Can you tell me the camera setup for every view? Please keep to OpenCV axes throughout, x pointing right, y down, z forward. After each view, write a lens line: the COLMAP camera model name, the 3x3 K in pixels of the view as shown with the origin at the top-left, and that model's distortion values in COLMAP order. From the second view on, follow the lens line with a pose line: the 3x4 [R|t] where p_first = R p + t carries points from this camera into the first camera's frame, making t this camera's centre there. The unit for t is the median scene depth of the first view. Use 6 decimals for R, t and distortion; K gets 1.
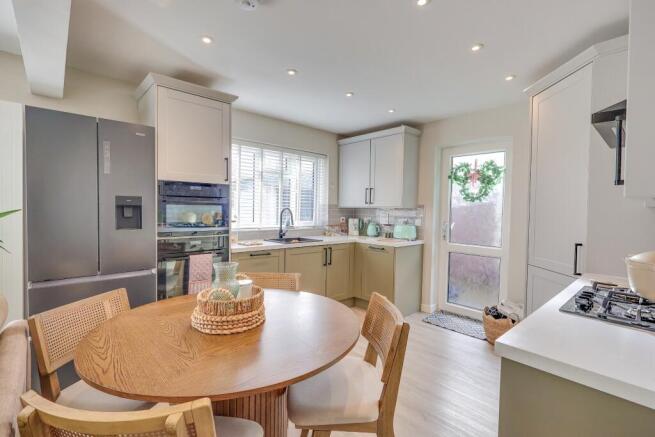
lens RADIAL K [[302.7, 0, 325.4], [0, 302.7, 217.3], [0, 0, 1]] dist [0.002748, 0.000021]
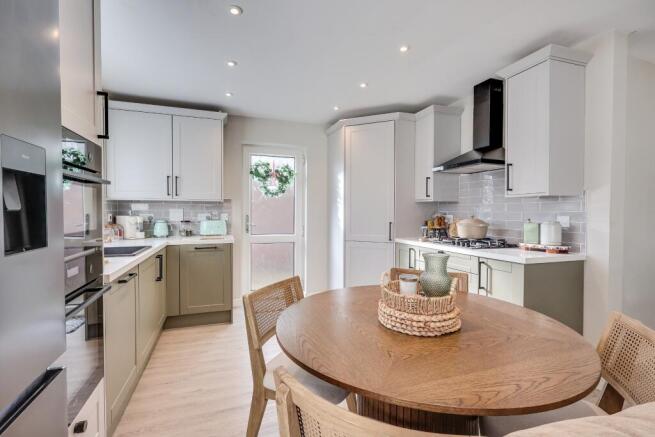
lens RADIAL K [[302.7, 0, 326.0], [0, 302.7, 217.1], [0, 0, 1]] dist [0.002748, 0.000021]
pose [[0.384974, -0.028149, 0.922498, -0.497168], [0.025560, 0.999477, 0.019832, 0.007100], [-0.922573, 0.015945, 0.385492, 0.365965]]
